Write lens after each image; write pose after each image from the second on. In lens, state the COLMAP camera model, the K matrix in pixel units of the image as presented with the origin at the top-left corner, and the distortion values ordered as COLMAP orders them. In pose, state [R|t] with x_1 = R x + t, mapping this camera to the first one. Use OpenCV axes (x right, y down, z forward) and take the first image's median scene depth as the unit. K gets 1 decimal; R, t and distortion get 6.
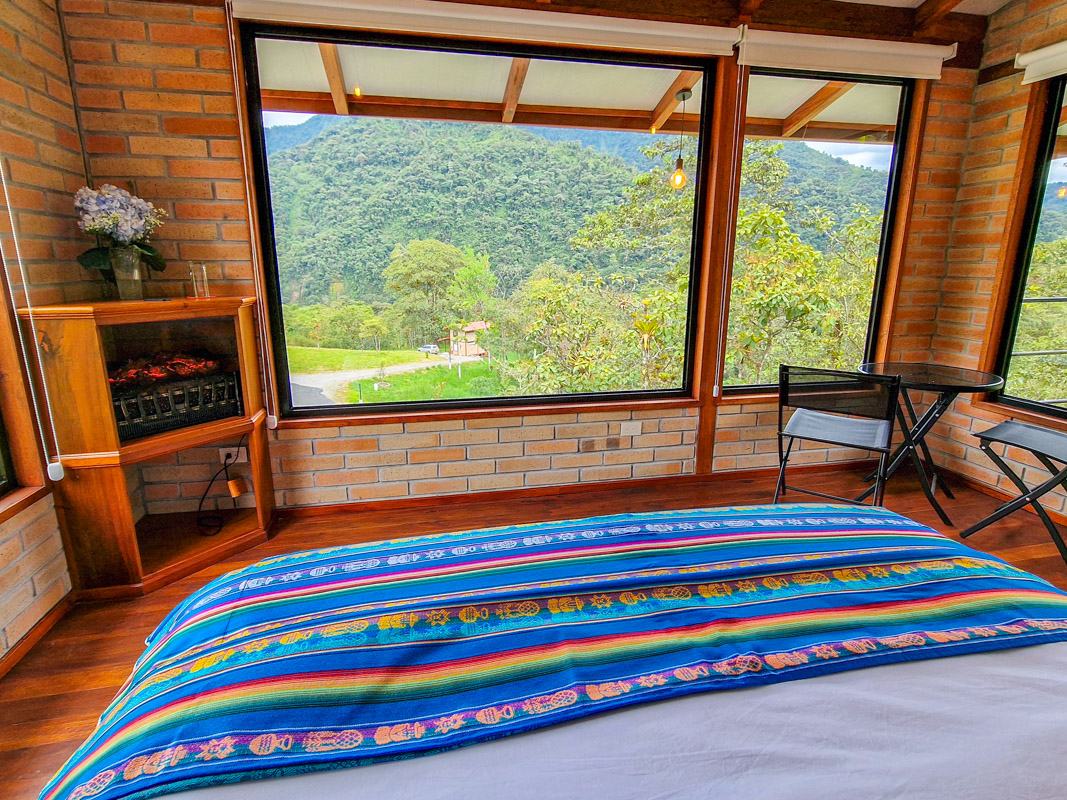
lens RADIAL K [[579.5, 0, 533.1], [0, 579.5, 401.2], [0, 0, 1]] dist [-0.001373, -0.001623]
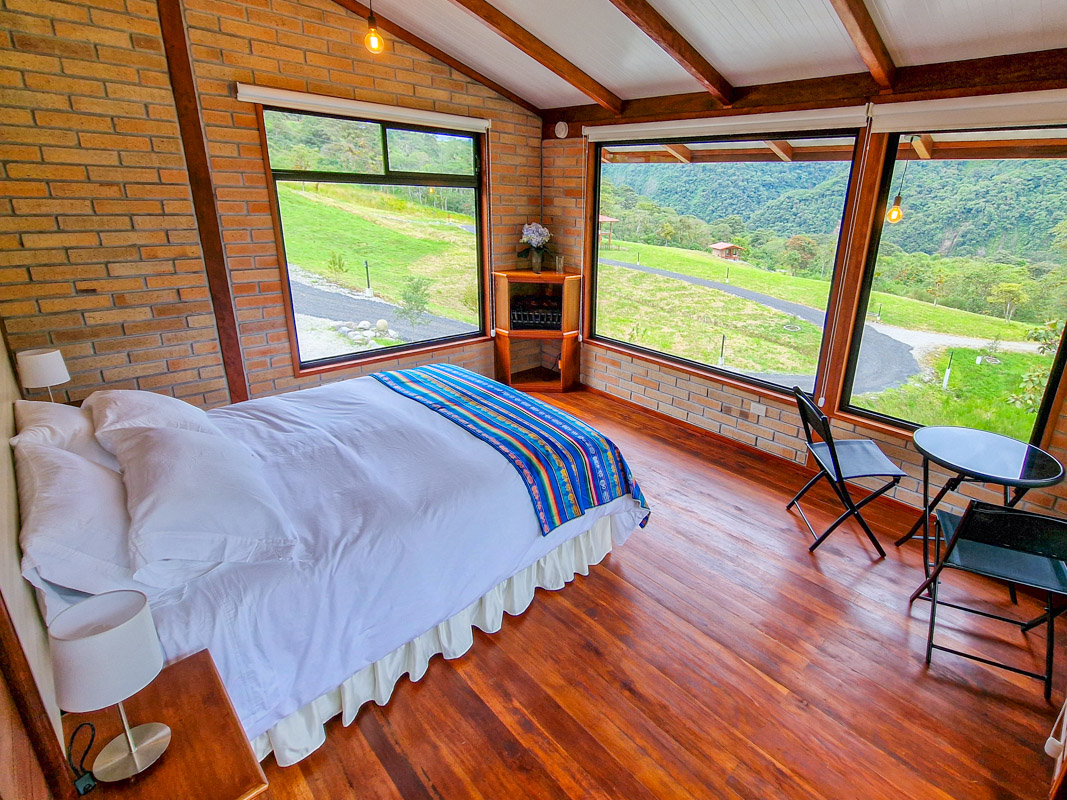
lens RADIAL K [[579.5, 0, 535.8], [0, 579.5, 397.3], [0, 0, 1]] dist [-0.001373, -0.001623]
pose [[0.464583, 0.316009, -0.827225, 1.293470], [-0.224268, 0.945691, 0.235312, -0.223536], [0.856660, 0.076199, 0.510223, -0.142688]]
